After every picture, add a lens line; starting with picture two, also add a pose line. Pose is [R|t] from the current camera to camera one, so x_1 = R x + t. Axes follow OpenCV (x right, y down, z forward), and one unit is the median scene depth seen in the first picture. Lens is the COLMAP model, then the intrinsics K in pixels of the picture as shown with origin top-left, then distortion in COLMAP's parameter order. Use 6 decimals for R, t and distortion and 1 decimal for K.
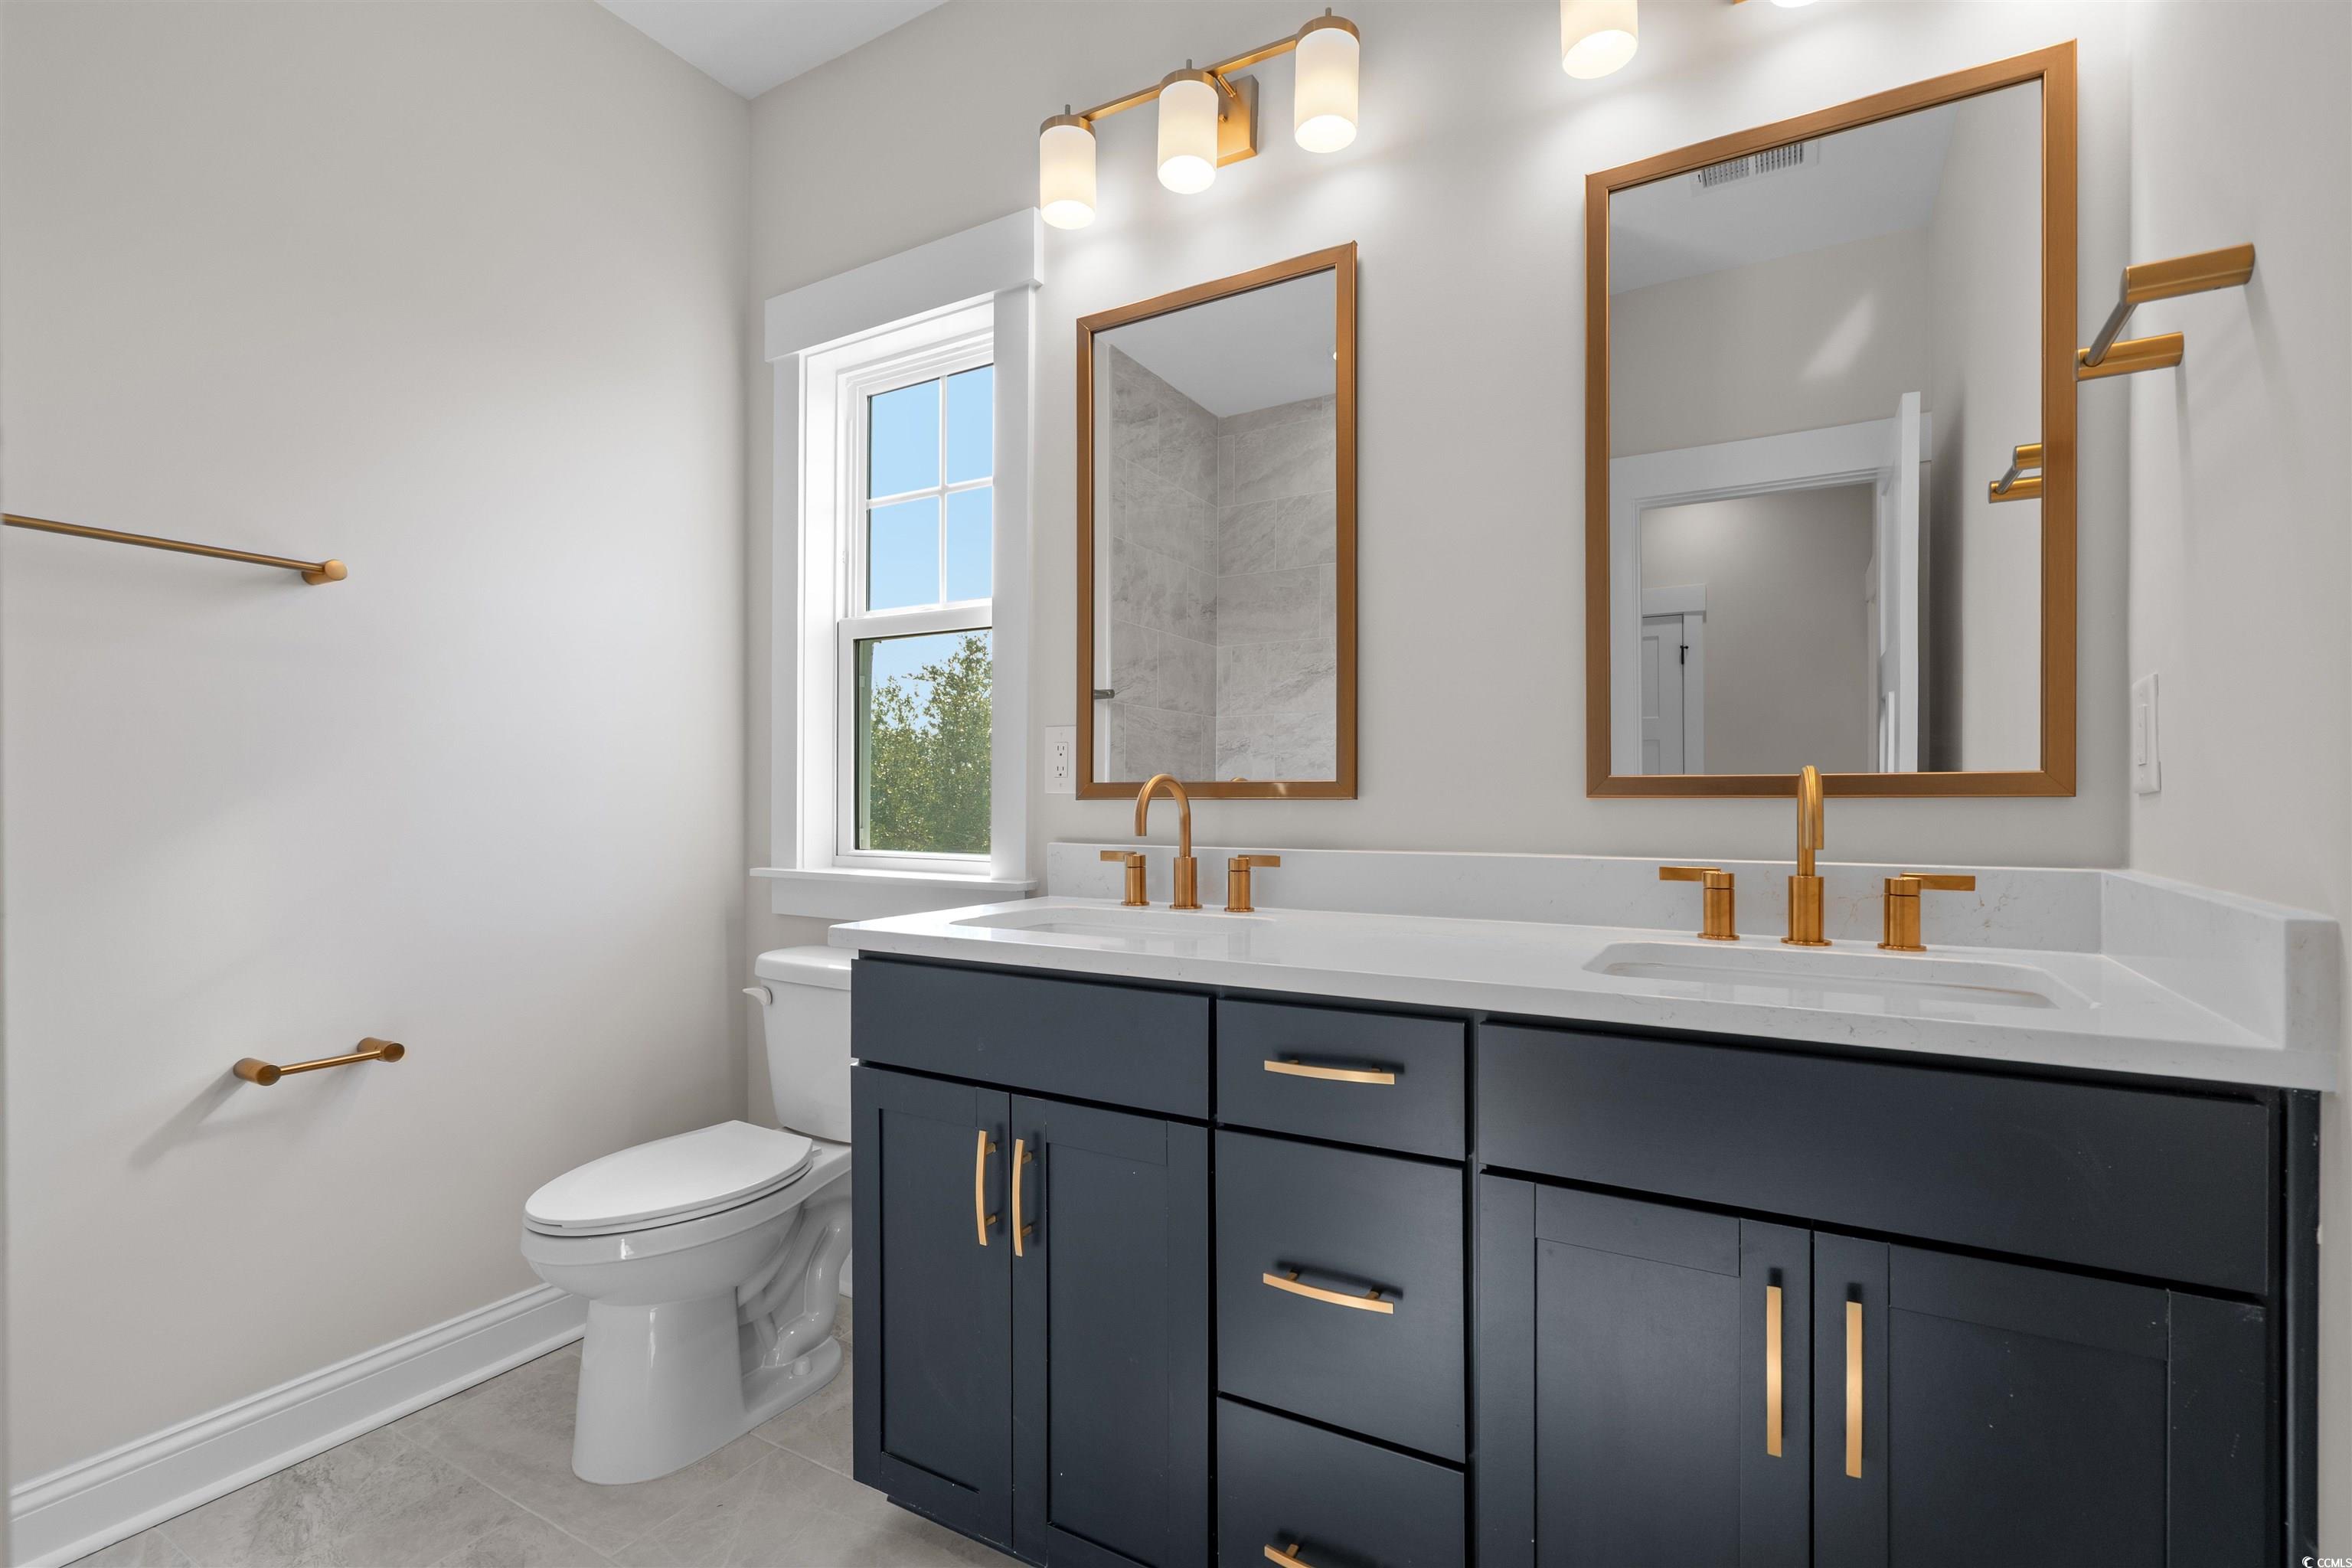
lens RADIAL K [[1073.8, 0, 1182.8], [0, 1073.8, 788.0], [0, 0, 1]] dist [-0.005882, 0.001358]
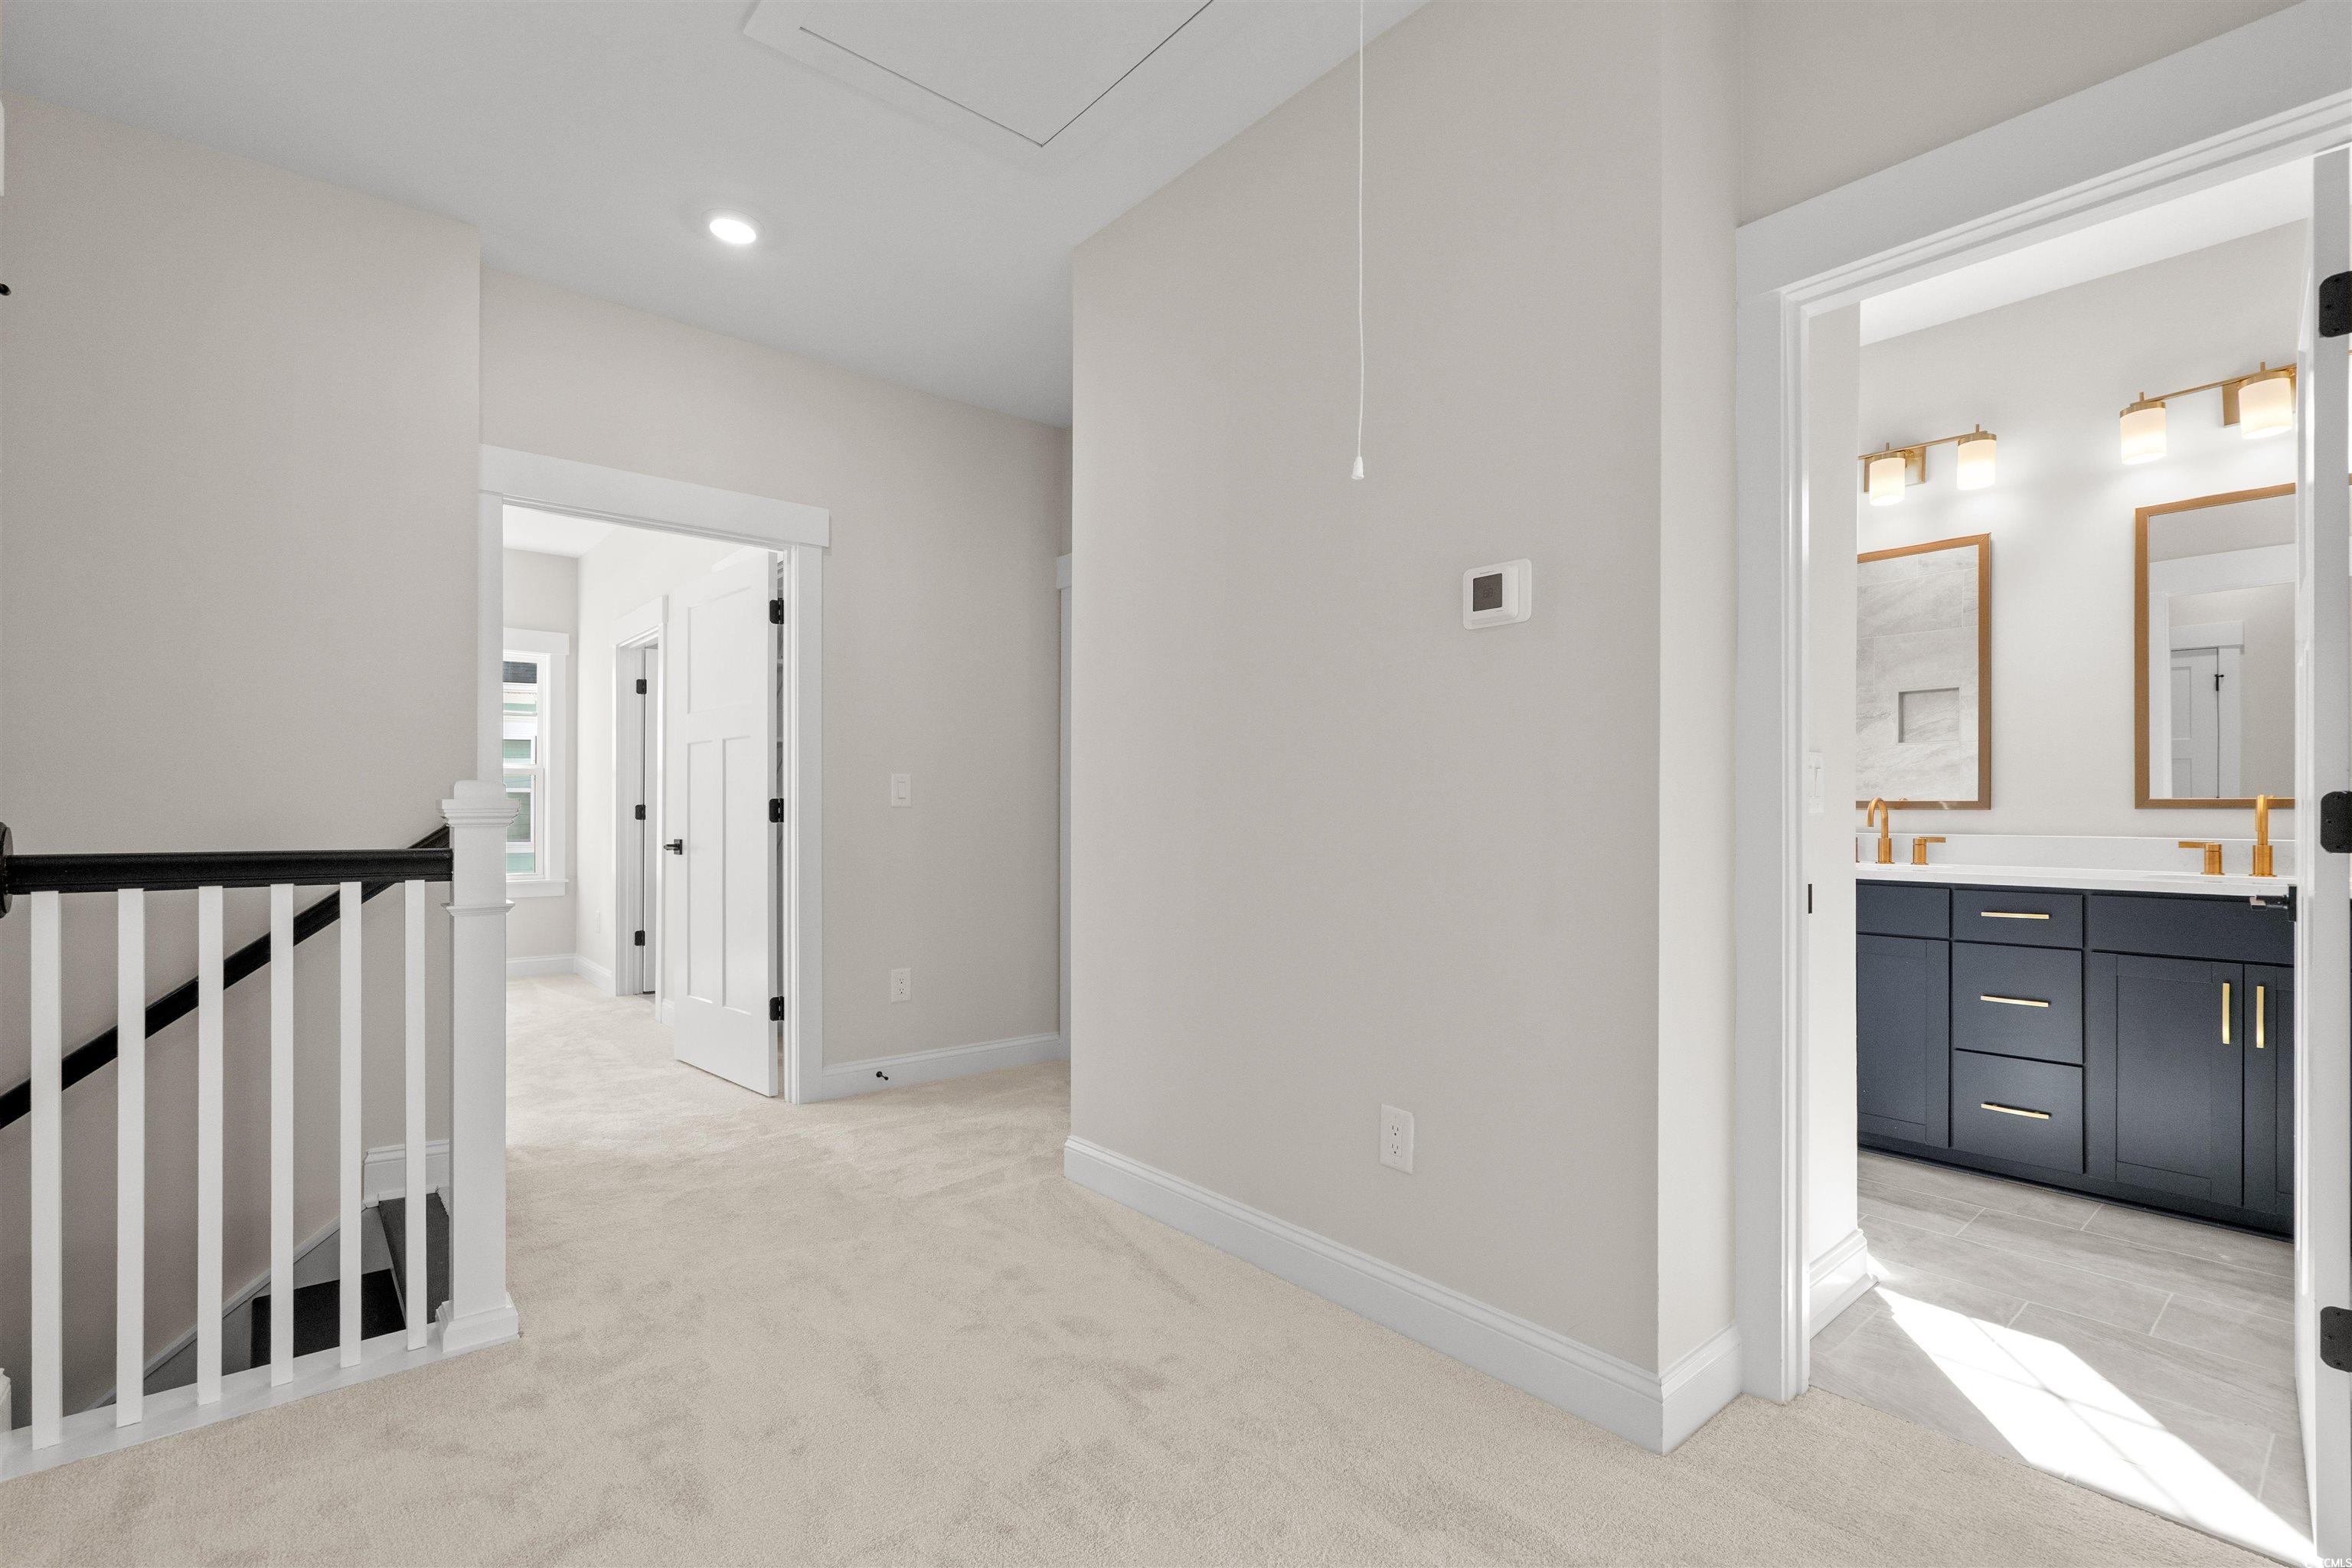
lens RADIAL K [[1073.8, 0, 1165.9], [0, 1073.8, 801.4], [0, 0, 1]] dist [-0.005882, 0.001358]
pose [[0.938639, -0.000242, -0.344902, -0.628850], [0.000869, 0.999998, 0.001662, -0.010445], [0.344901, -0.001860, 0.938637, -1.491510]]
